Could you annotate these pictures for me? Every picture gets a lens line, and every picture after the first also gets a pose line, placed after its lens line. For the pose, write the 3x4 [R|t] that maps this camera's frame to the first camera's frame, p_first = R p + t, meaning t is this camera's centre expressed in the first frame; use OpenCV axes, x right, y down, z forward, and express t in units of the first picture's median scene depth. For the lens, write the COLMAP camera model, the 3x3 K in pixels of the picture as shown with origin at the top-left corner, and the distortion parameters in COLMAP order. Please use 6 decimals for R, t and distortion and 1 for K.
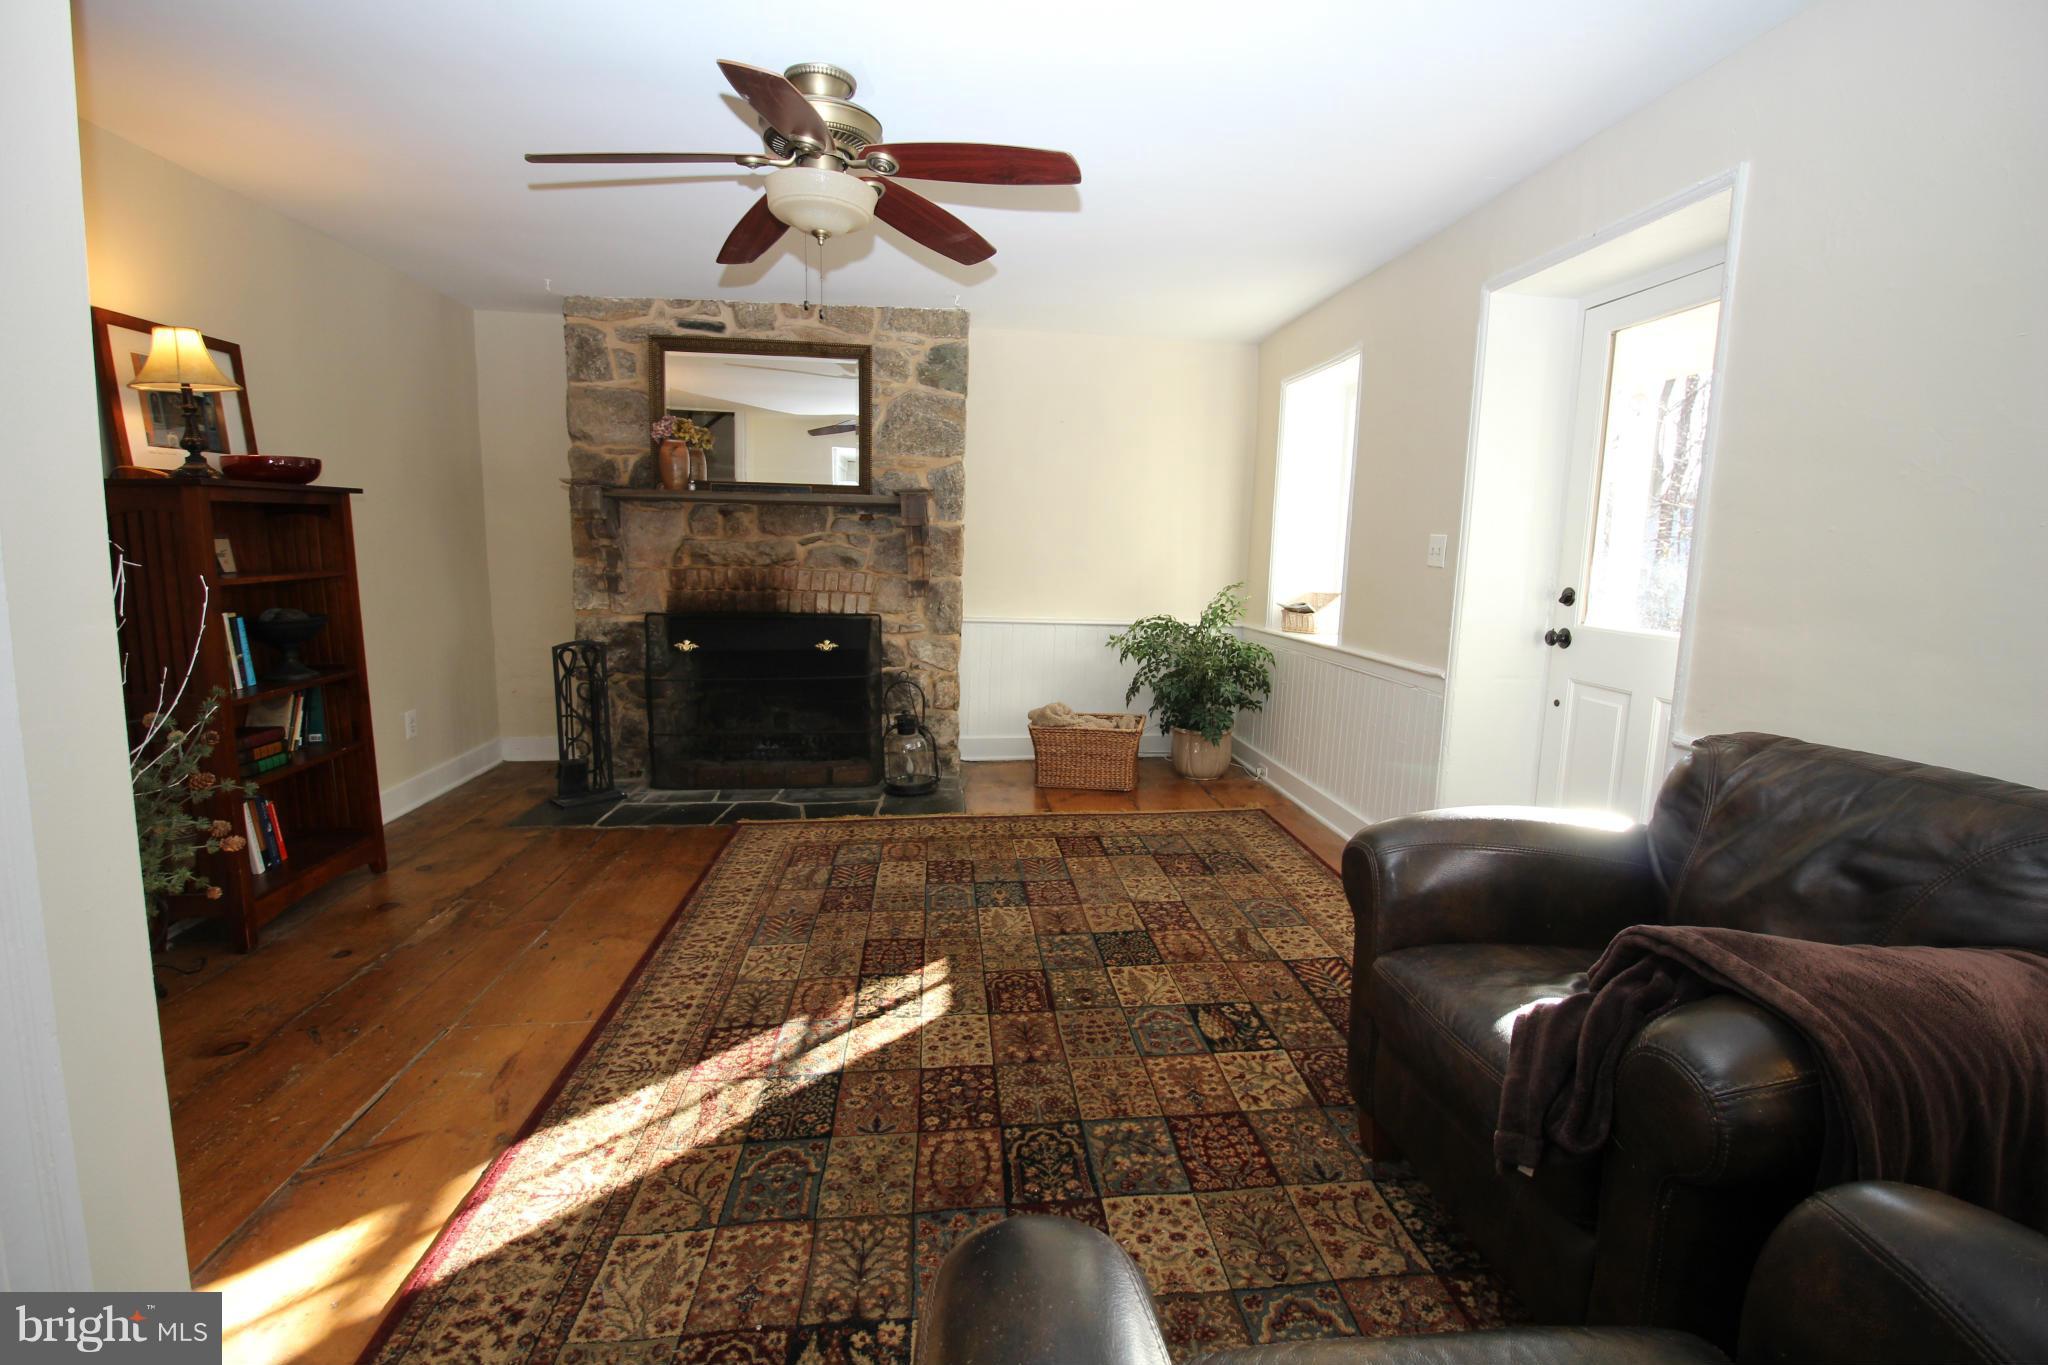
lens RADIAL K [[944.7, 0, 1039.2], [0, 944.7, 675.8], [0, 0, 1]] dist [0.000634, -0.009497]
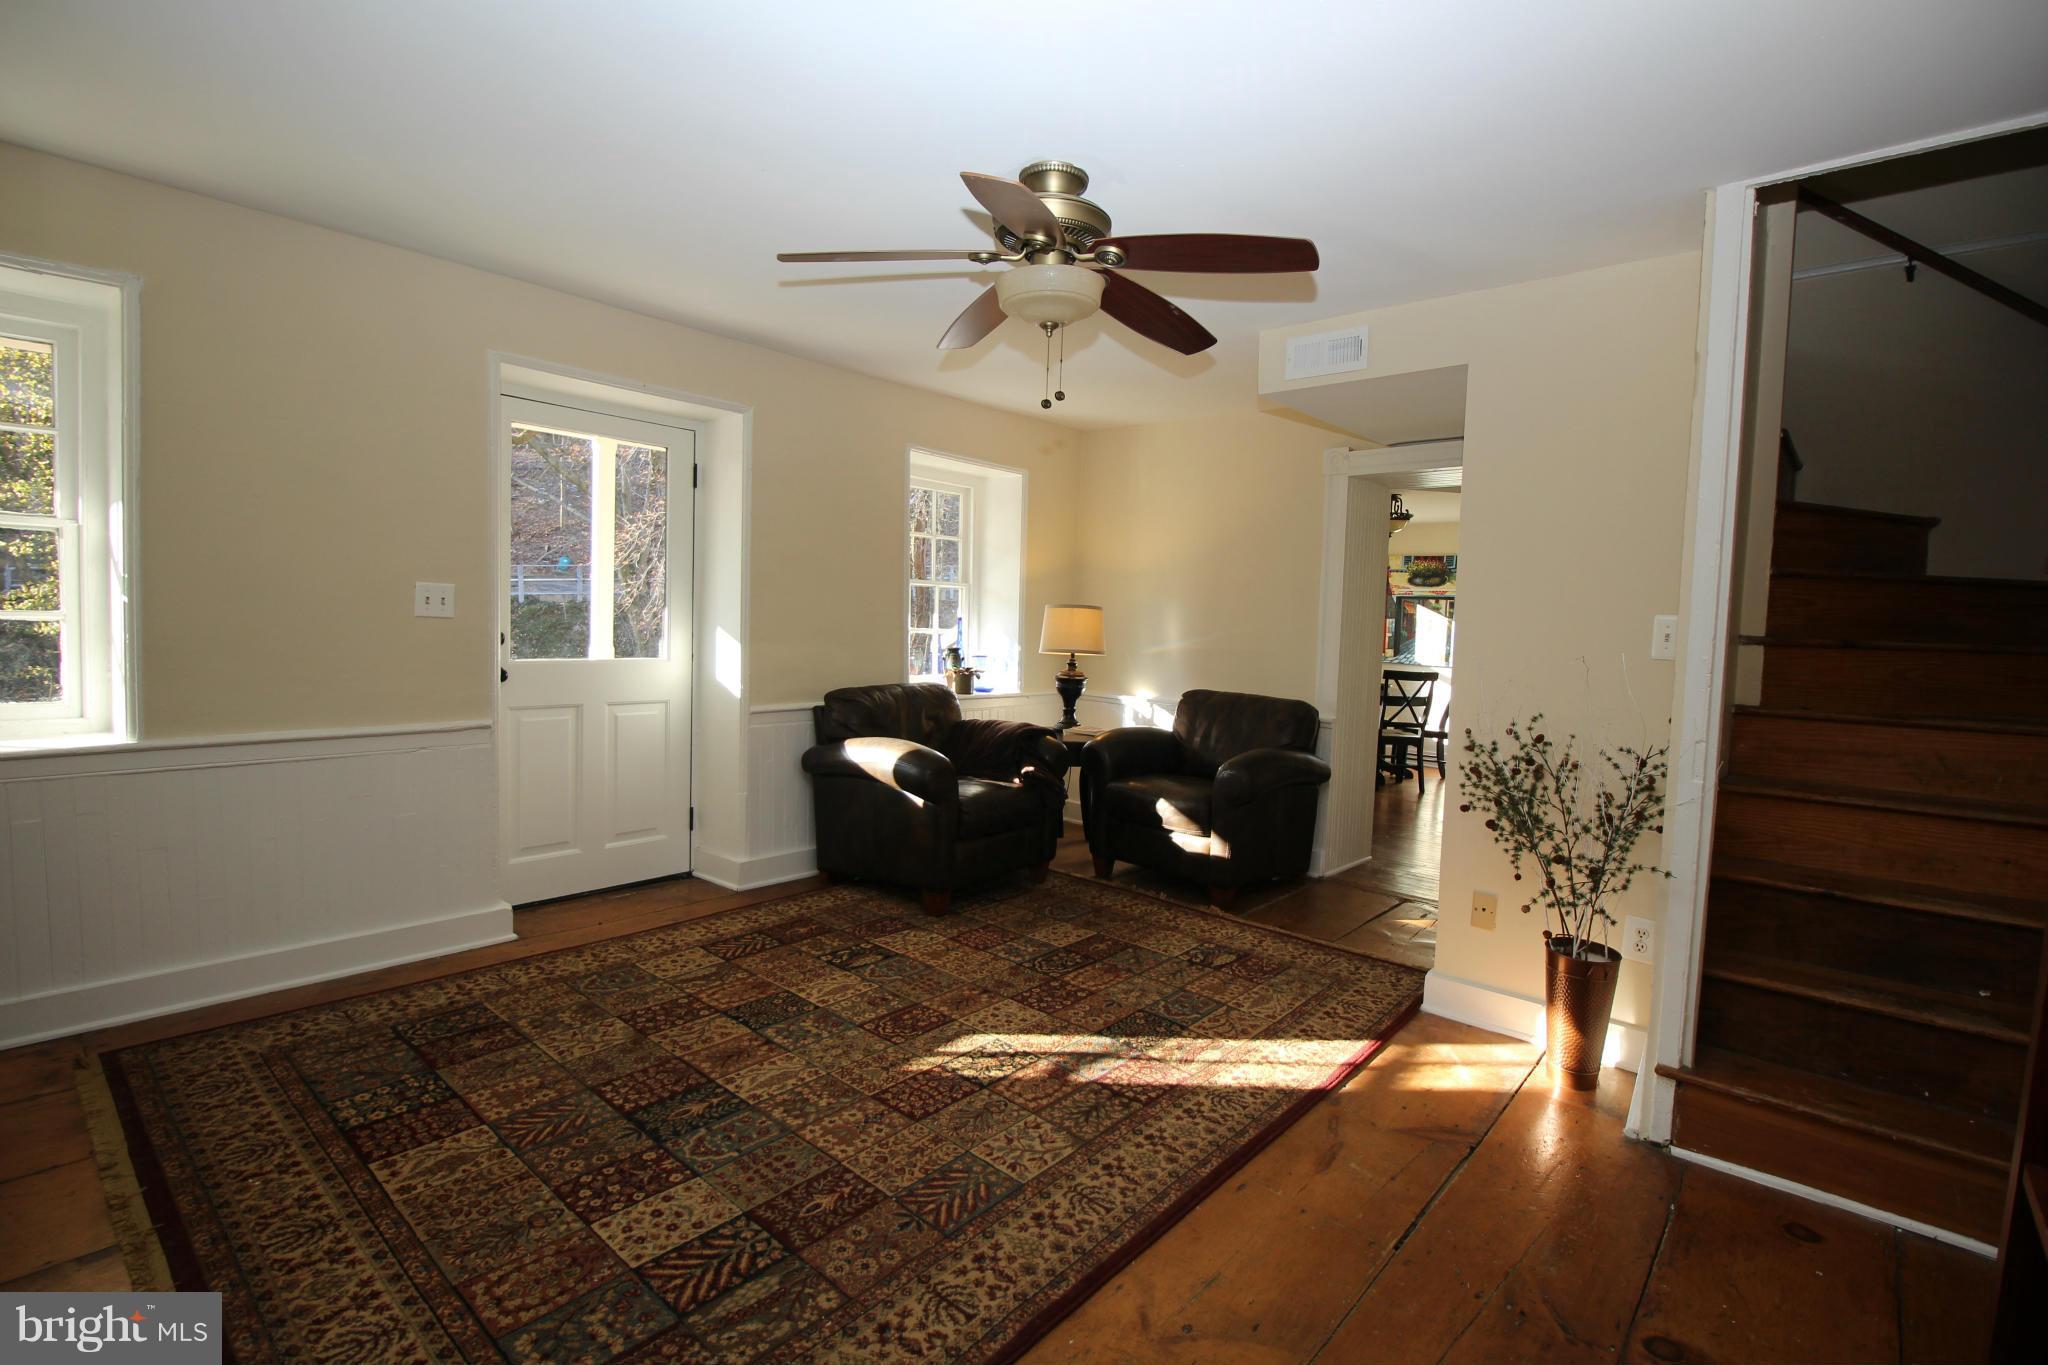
lens RADIAL K [[944.7, 0, 1039.2], [0, 944.7, 675.8], [0, 0, 1]] dist [0.000634, -0.009497]
pose [[-0.685435, -0.094755, 0.721942, -0.698964], [0.050179, 0.982992, 0.176660, -0.199396], [-0.726402, 0.157316, -0.669023, 1.230860]]
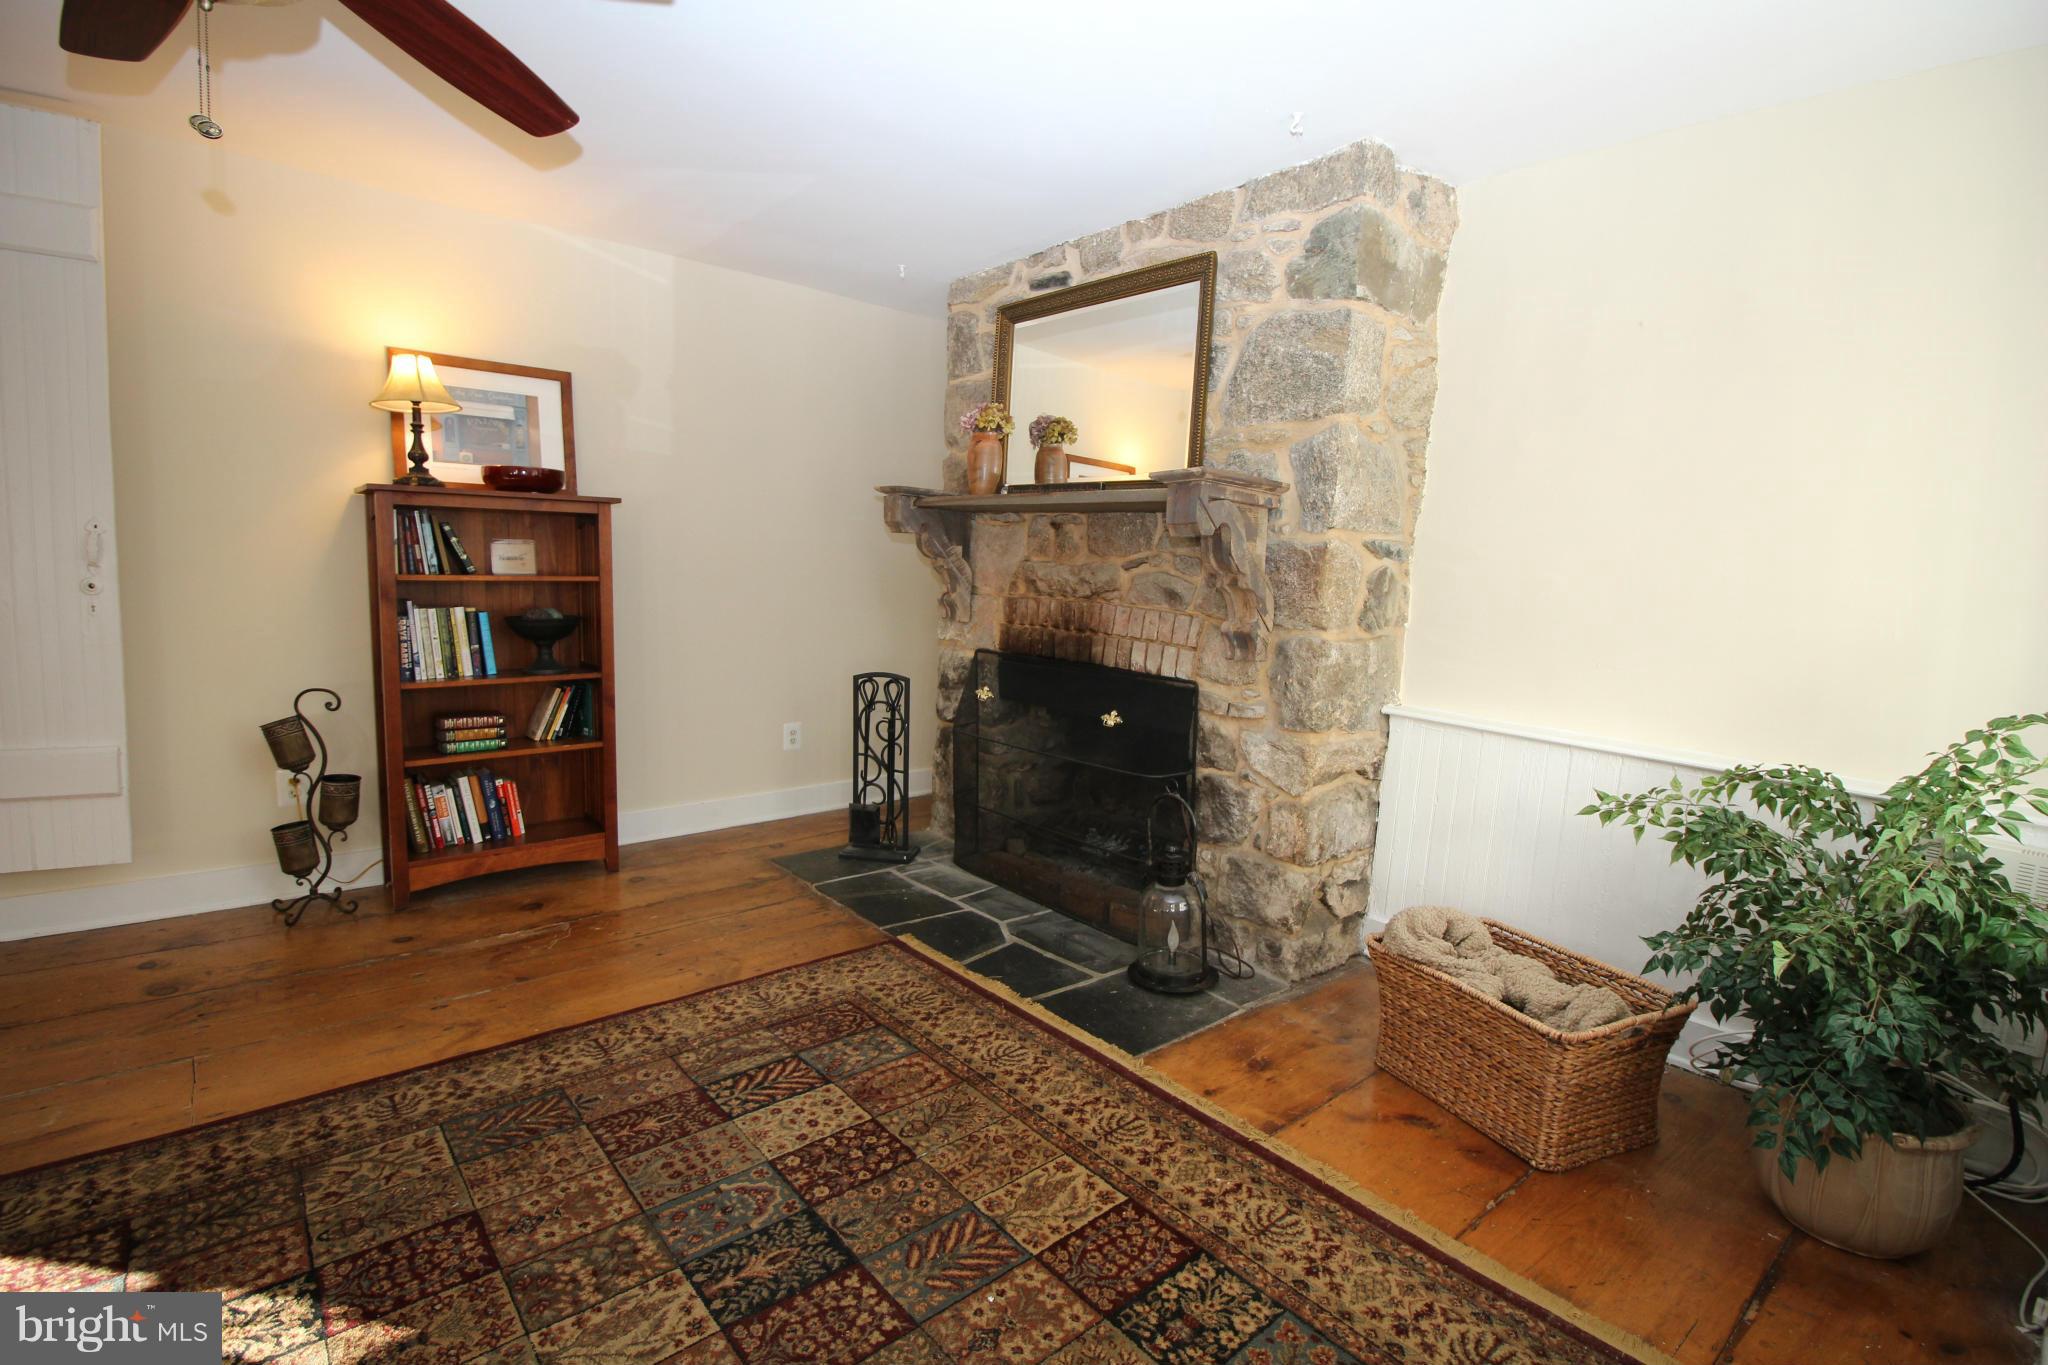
lens RADIAL K [[944.7, 0, 1039.2], [0, 944.7, 675.8], [0, 0, 1]] dist [0.000634, -0.009497]
pose [[0.571600, 0.105958, -0.813663, 0.402782], [-0.145481, 0.989004, 0.026591, -0.102487], [0.807533, 0.103173, 0.580729, 0.798902]]
